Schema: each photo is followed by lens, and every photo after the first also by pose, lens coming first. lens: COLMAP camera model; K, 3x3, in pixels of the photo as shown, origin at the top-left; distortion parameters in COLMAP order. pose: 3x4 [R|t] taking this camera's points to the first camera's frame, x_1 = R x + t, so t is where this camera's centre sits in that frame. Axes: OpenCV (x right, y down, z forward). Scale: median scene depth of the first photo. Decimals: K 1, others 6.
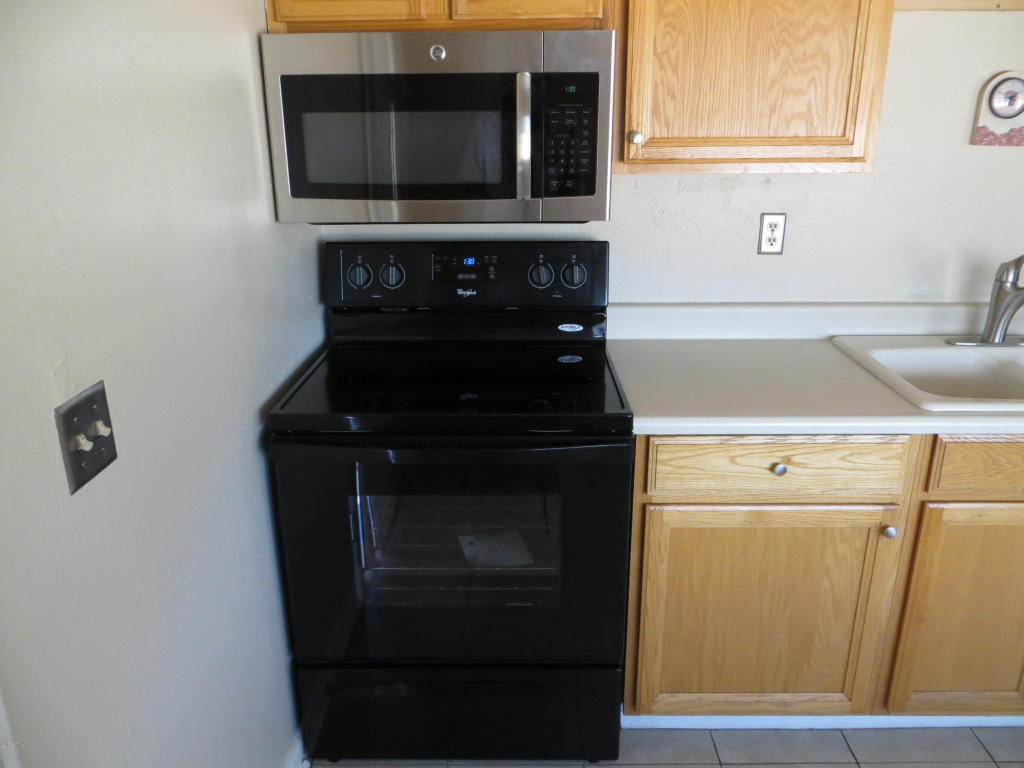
lens RADIAL K [[771.6, 0, 514.5], [0, 771.6, 381.7], [0, 0, 1]] dist [-0.003486, -0.001233]
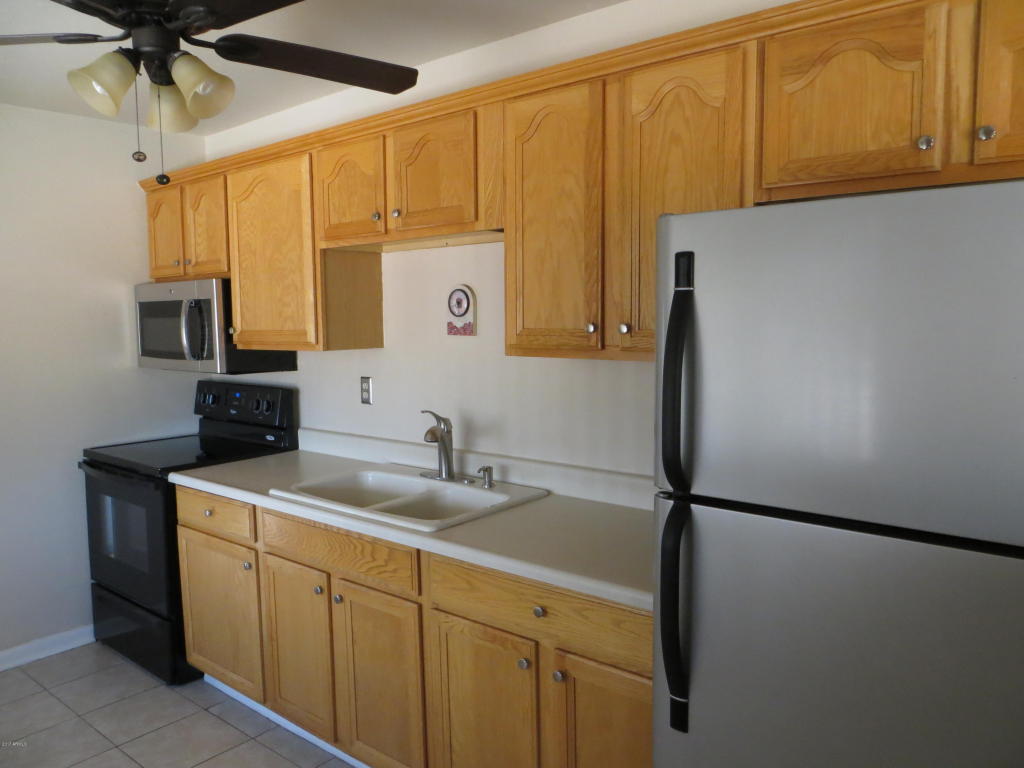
lens RADIAL K [[771.6, 0, 516.5], [0, 771.6, 382.6], [0, 0, 1]] dist [-0.003486, -0.001233]
pose [[0.771476, 0.047999, -0.634445, 1.624901], [-0.186492, 0.970414, -0.153355, -0.030539], [0.608314, 0.236629, 0.757602, 0.030840]]
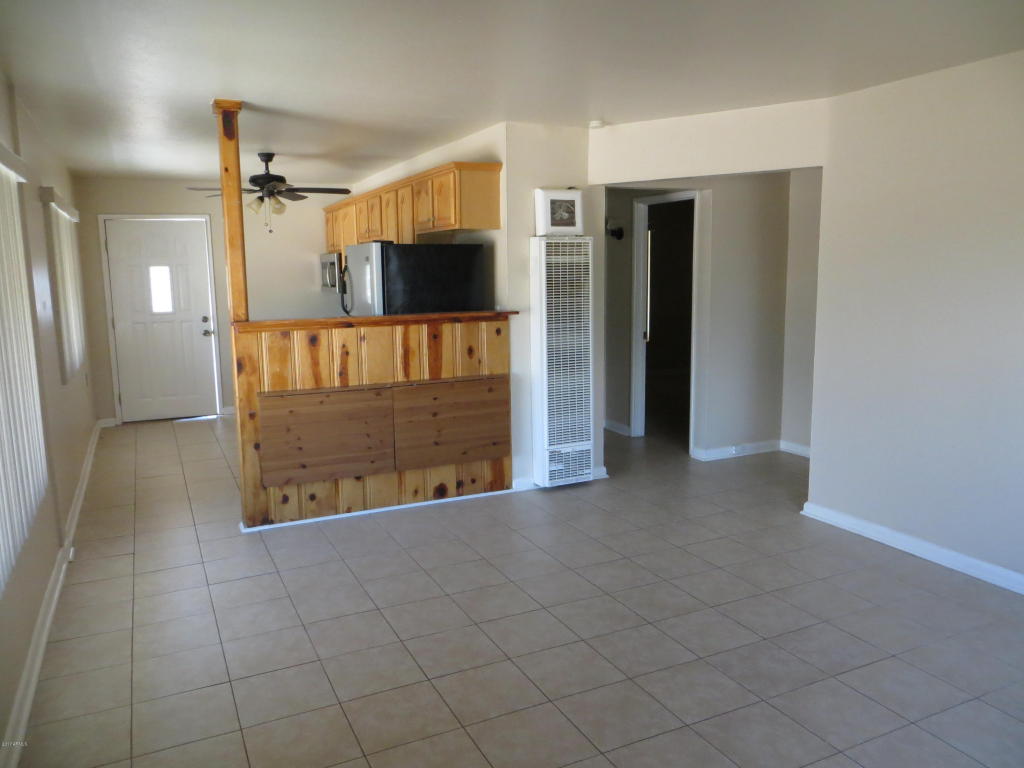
lens RADIAL K [[771.6, 0, 509.2], [0, 771.6, 383.5], [0, 0, 1]] dist [-0.003486, -0.001233]
pose [[0.448100, 0.124327, -0.885296, 4.058465], [-0.268021, 0.963413, -0.000363, 0.032138], [0.852861, 0.237441, 0.465027, -0.094904]]
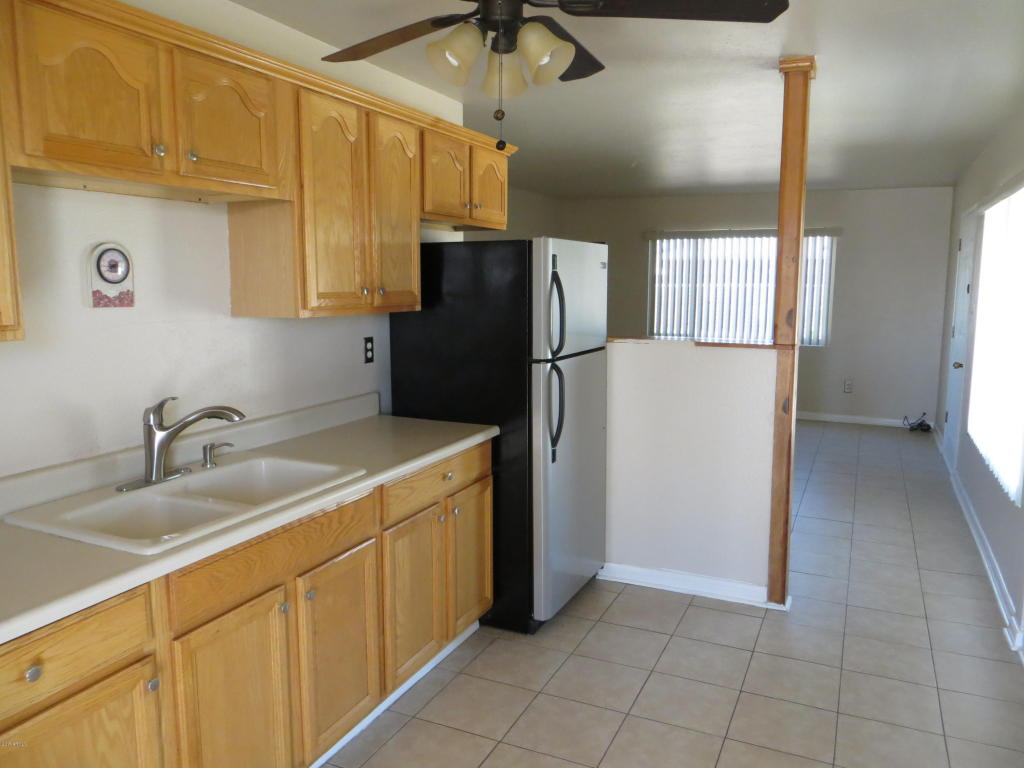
lens RADIAL K [[771.6, 0, 515.1], [0, 771.6, 385.7], [0, 0, 1]] dist [-0.003486, -0.001233]
pose [[0.411344, -0.125540, 0.902793, -0.147481], [0.289455, 0.957191, 0.001219, -0.034822], [-0.864298, 0.260817, 0.430073, 0.060578]]
